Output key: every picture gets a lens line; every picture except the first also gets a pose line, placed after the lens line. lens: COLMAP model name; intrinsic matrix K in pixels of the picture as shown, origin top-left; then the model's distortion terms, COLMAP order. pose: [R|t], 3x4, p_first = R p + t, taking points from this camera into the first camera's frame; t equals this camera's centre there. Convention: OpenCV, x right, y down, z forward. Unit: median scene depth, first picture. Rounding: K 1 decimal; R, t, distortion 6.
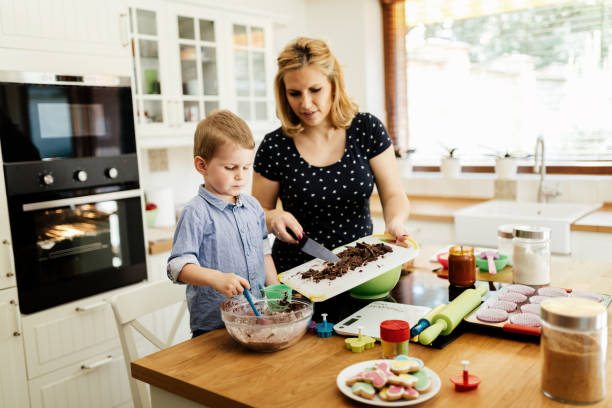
lens RADIAL K [[573.3, 0, 325.1], [0, 573.3, 205.3], [0, 0, 1]] dist [-0.006087, 0.004150]
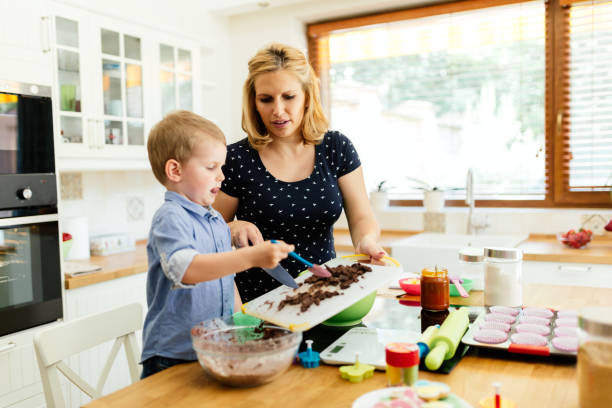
lens RADIAL K [[573.3, 0, 325.1], [0, 573.3, 205.3], [0, 0, 1]] dist [-0.006087, 0.004150]
pose [[0.985265, 0.008282, 0.170837, -0.100990], [0.004823, 0.997085, -0.076153, 0.040296], [-0.170969, 0.075854, 0.982352, 0.099059]]
